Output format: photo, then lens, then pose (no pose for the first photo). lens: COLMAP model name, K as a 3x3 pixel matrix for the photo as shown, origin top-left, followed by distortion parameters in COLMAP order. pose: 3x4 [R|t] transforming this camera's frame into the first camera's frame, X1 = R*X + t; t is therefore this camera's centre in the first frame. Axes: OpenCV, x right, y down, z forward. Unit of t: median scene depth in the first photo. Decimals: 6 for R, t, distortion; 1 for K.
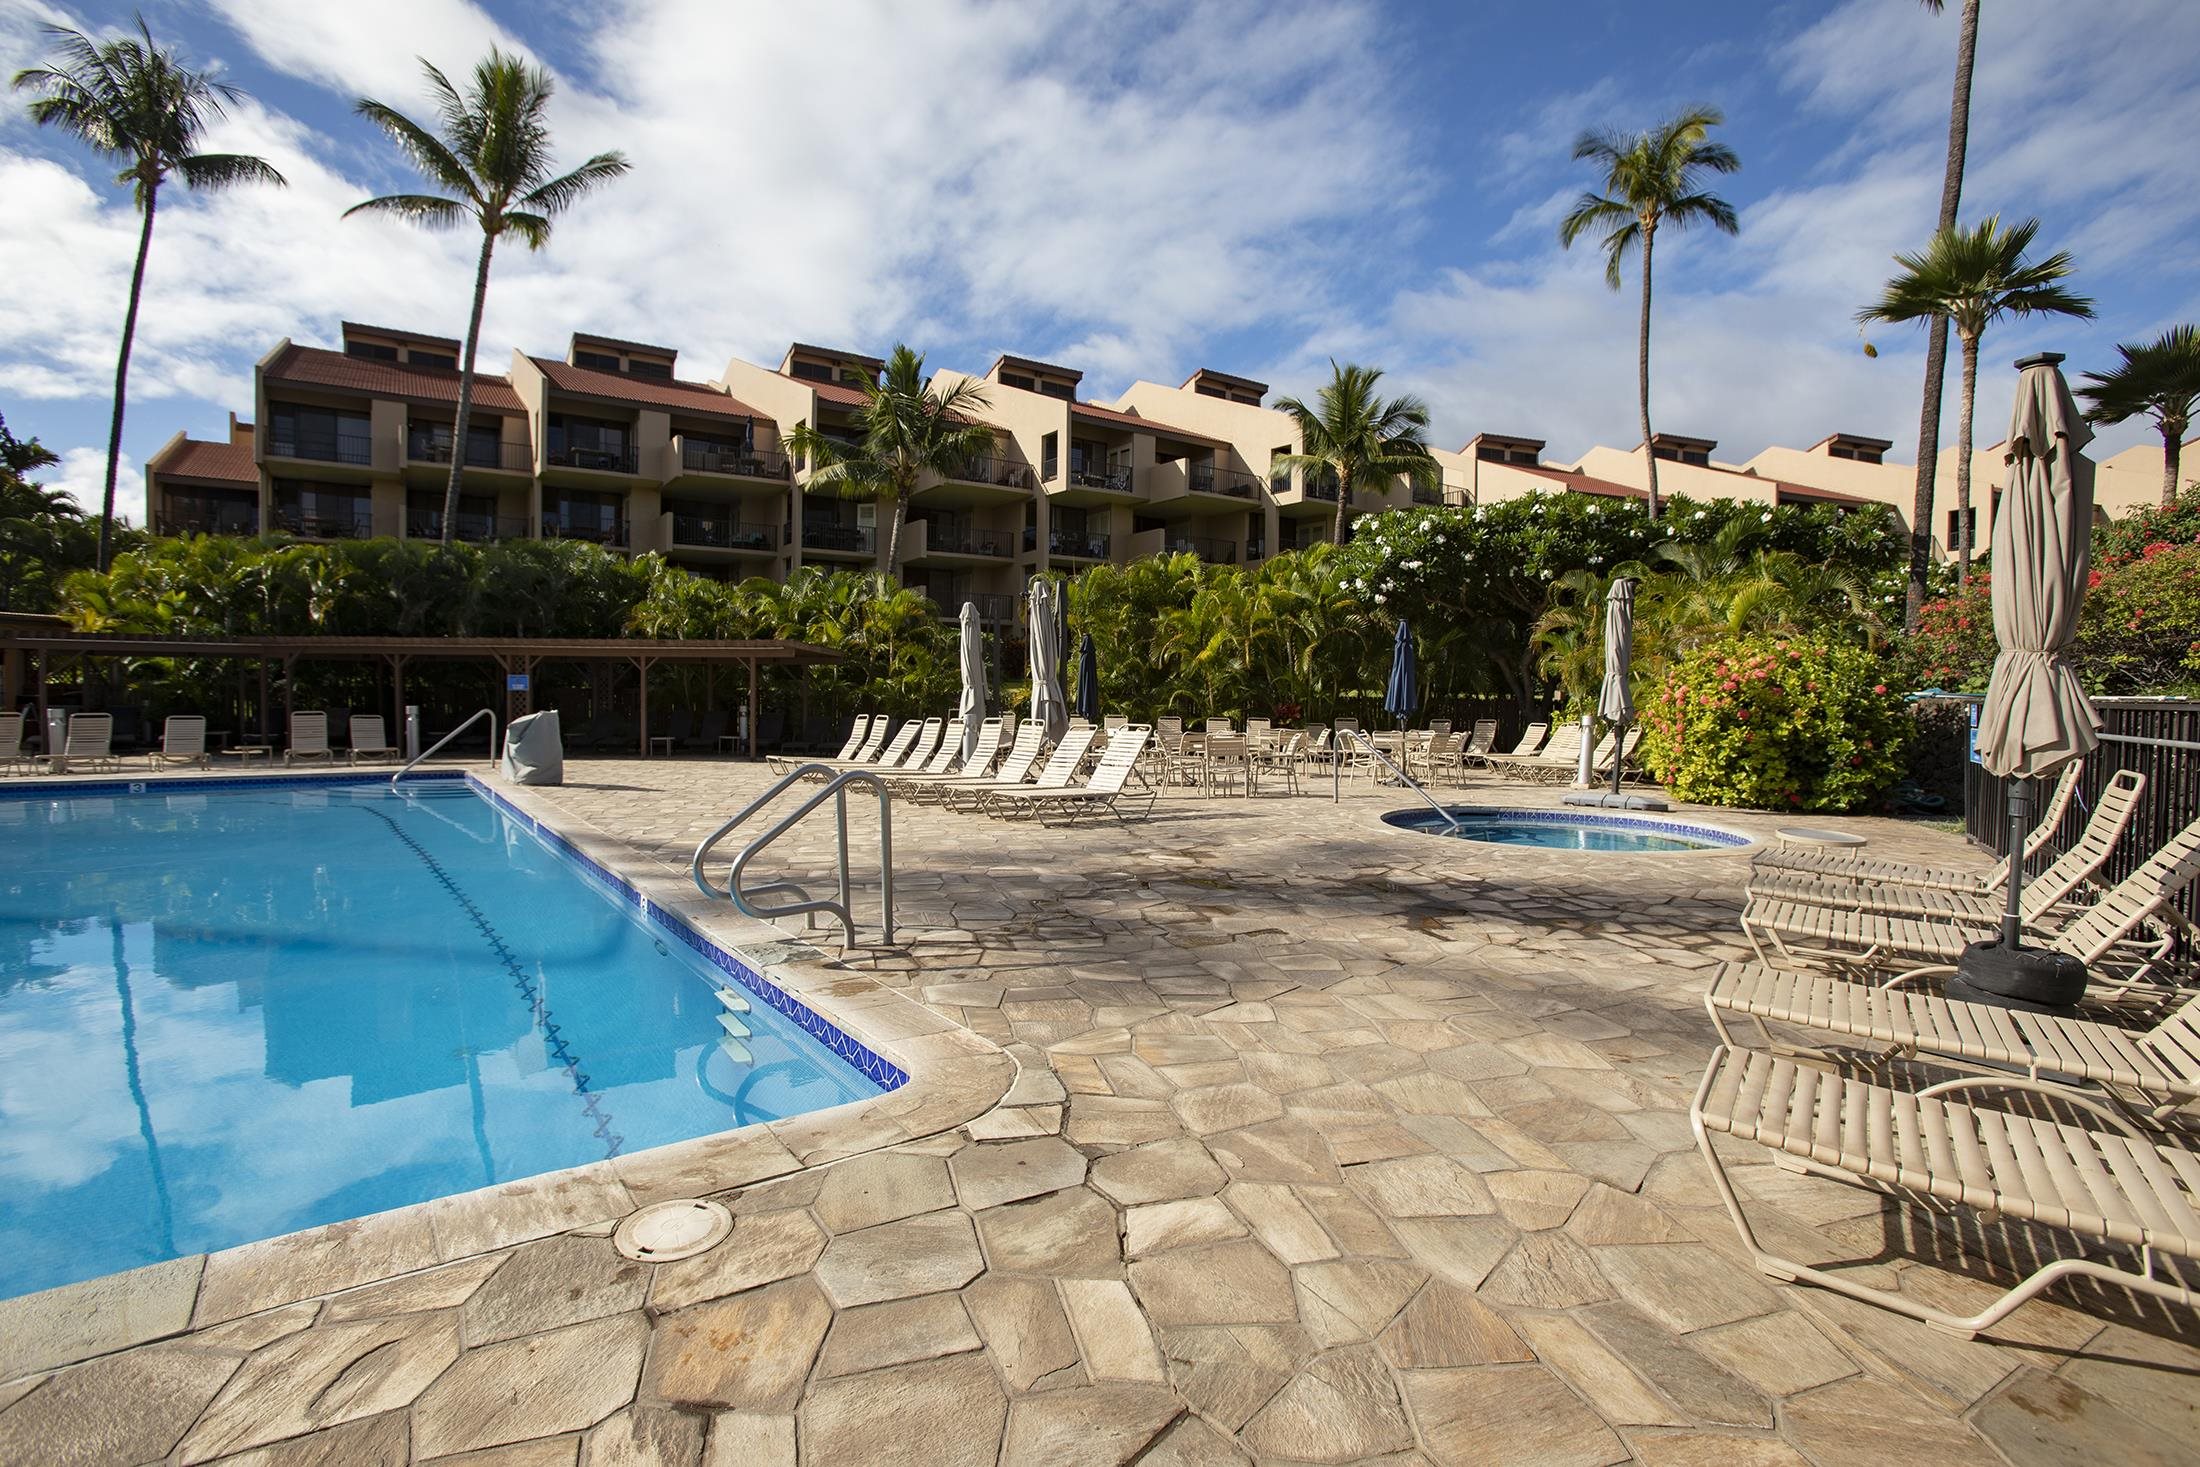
lens RADIAL K [[998.0, 0, 1073.2], [0, 998.0, 721.5], [0, 0, 1]] dist [-0.076271, 0.035022]
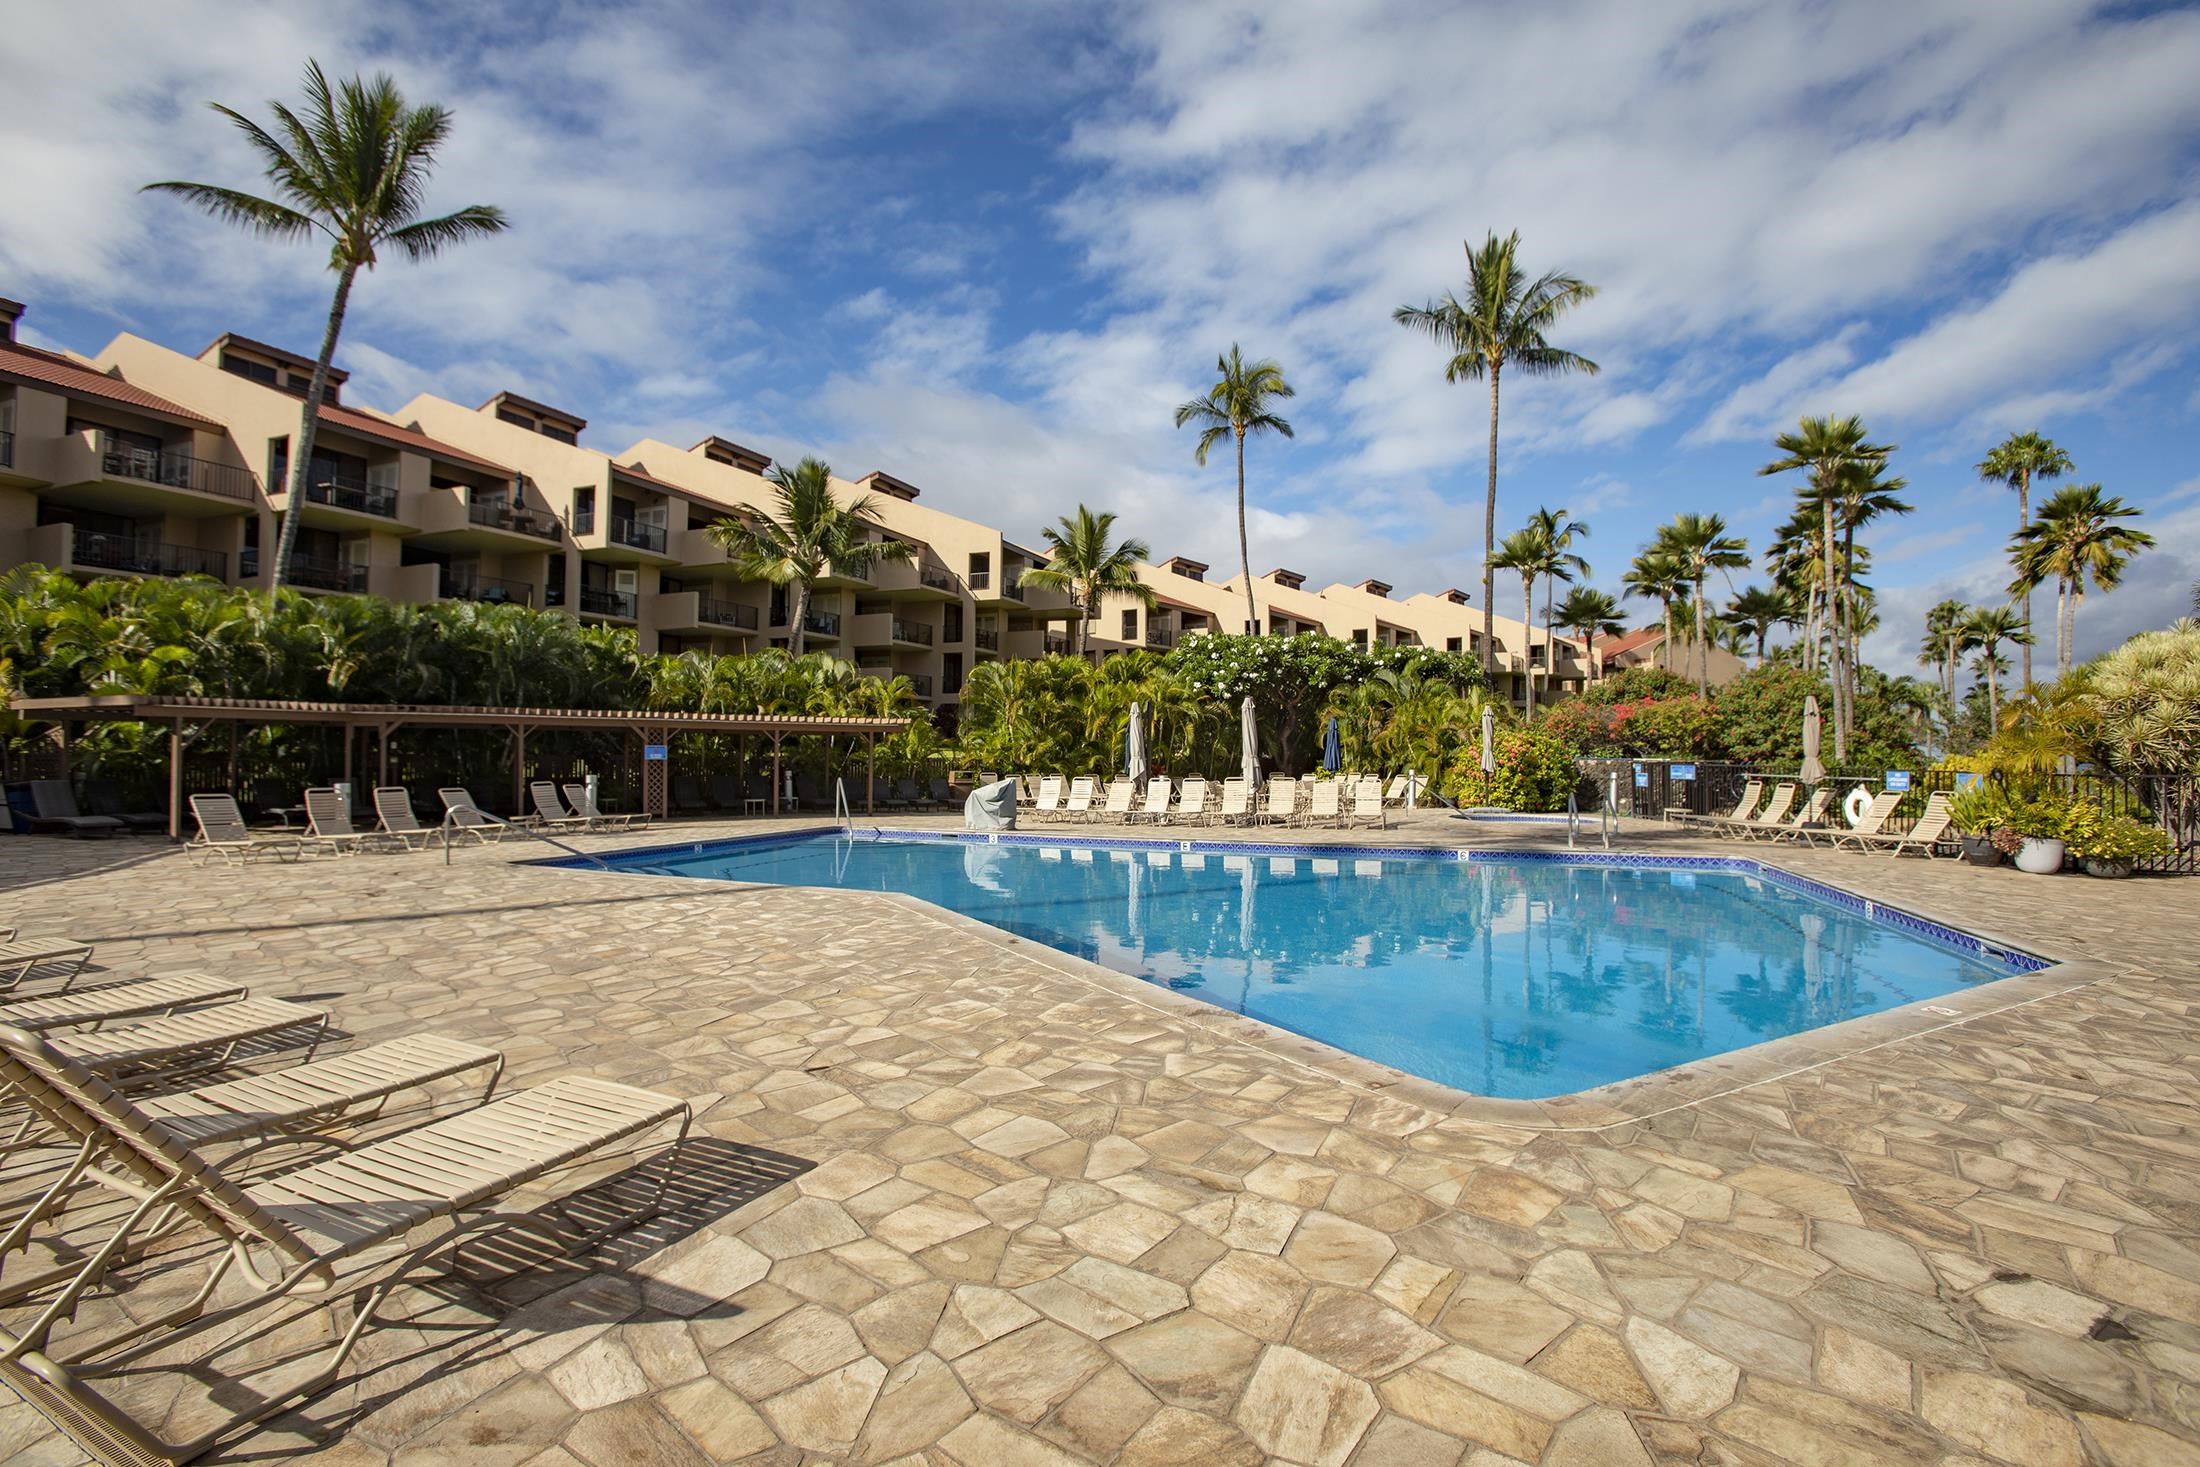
lens RADIAL K [[1005.5, 0, 1100.0], [0, 1005.5, 733.5], [0, 0, 1]] dist [-0.167650, 0.057892]
pose [[0.820499, 0.009133, 0.571574, -0.494338], [0.020464, 0.998762, -0.045335, -0.001732], [-0.571281, 0.048894, 0.819297, -0.087513]]
